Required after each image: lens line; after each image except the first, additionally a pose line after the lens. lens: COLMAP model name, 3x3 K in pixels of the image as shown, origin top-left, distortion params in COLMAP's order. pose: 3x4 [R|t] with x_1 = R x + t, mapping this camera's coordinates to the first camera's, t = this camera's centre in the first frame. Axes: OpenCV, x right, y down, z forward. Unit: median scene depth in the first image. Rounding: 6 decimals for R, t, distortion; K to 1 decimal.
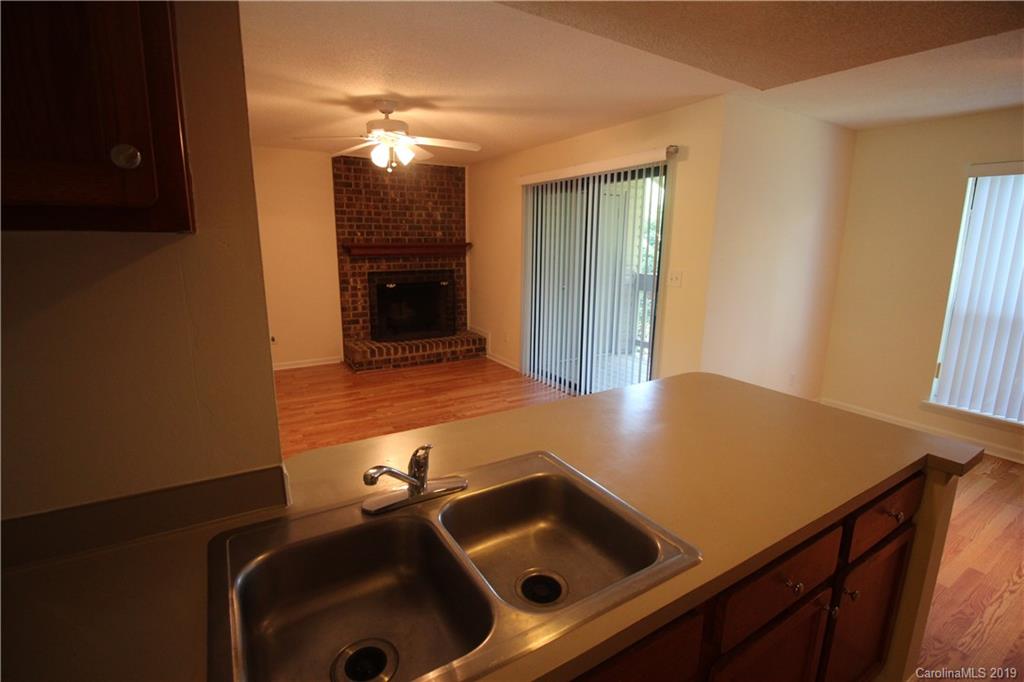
lens RADIAL K [[475.2, 0, 507.9], [0, 475.2, 332.2], [0, 0, 1]] dist [0.001497, -0.014373]
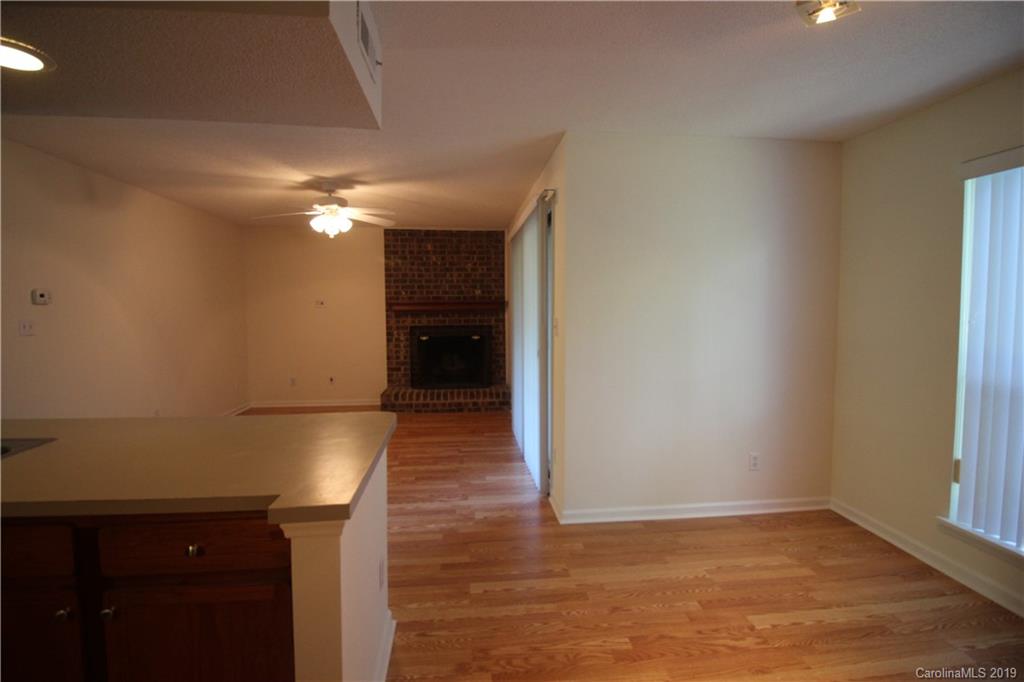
lens RADIAL K [[472.0, 0, 510.6], [0, 472.0, 330.9], [0, 0, 1]] dist [-0.014371, -0.001037]
pose [[0.905880, 0.012310, -0.423356, 0.408888], [-0.071300, 0.989744, -0.123784, 0.008005], [0.417491, 0.142319, 0.897467, 0.090554]]
